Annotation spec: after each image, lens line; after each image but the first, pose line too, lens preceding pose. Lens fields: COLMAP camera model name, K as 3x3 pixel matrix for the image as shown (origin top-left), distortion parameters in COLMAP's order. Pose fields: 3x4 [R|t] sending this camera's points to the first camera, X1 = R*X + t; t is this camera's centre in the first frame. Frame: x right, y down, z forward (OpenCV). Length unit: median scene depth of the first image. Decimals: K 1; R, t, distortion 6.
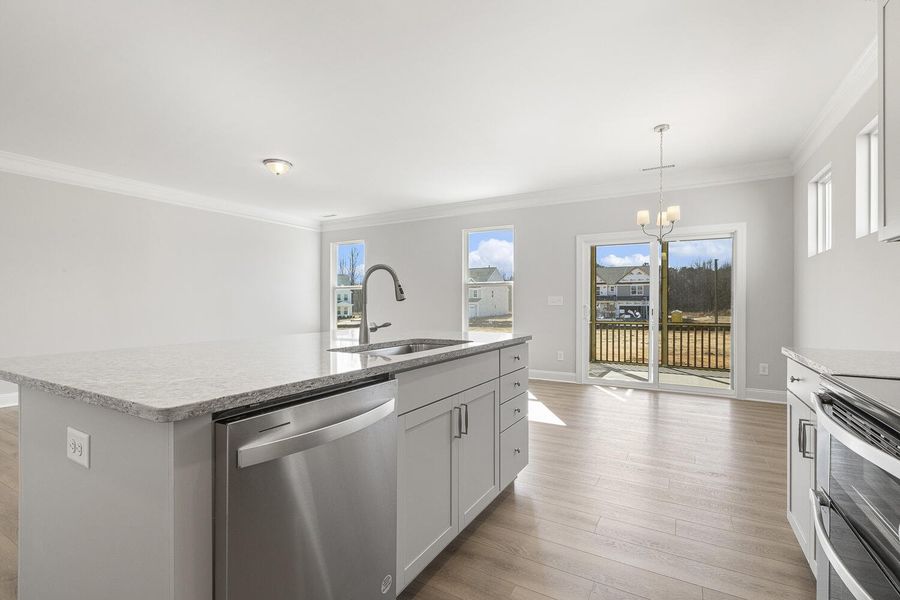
lens RADIAL K [[402.7, 0, 456.7], [0, 402.7, 299.9], [0, 0, 1]] dist [0.000593, -0.001018]
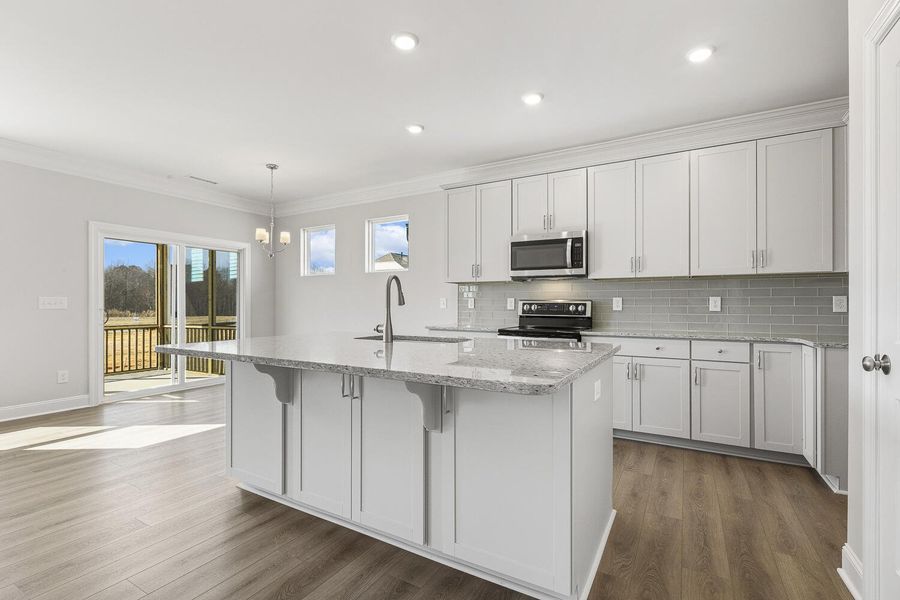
lens RADIAL K [[402.7, 0, 443.8], [0, 402.7, 304.5], [0, 0, 1]] dist [0.000593, -0.001018]
pose [[0.033008, 0.002815, 0.999451, -0.653508], [-0.008811, 0.999958, -0.002526, 0.001561], [-0.999416, -0.008723, 0.033032, 0.382451]]
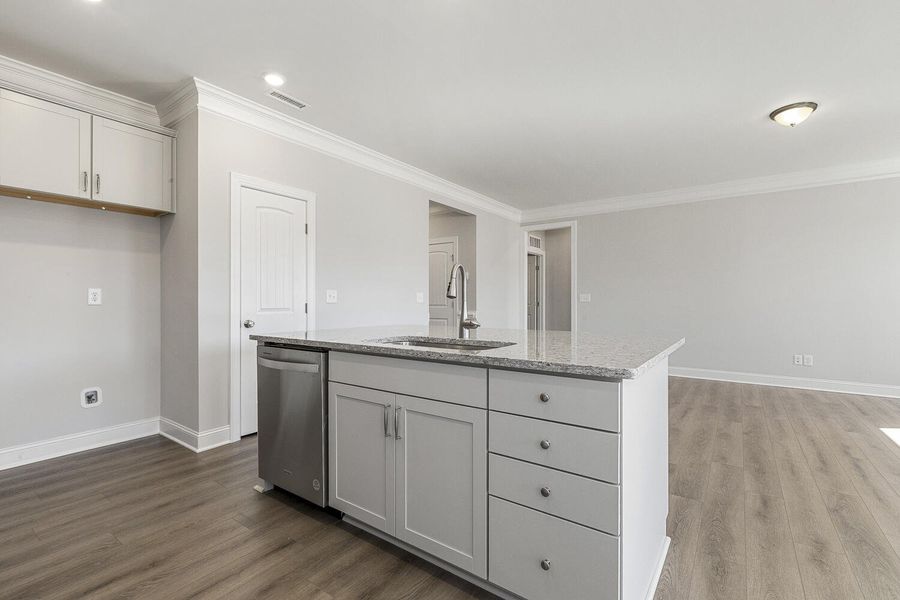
lens RADIAL K [[402.7, 0, 454.5], [0, 402.7, 299.5], [0, 0, 1]] dist [0.000593, -0.001018]
pose [[-0.097602, -0.002528, -0.995222, 0.395521], [0.008488, 0.999958, -0.003372, 0.004350], [0.995189, -0.008776, -0.097576, 0.512530]]
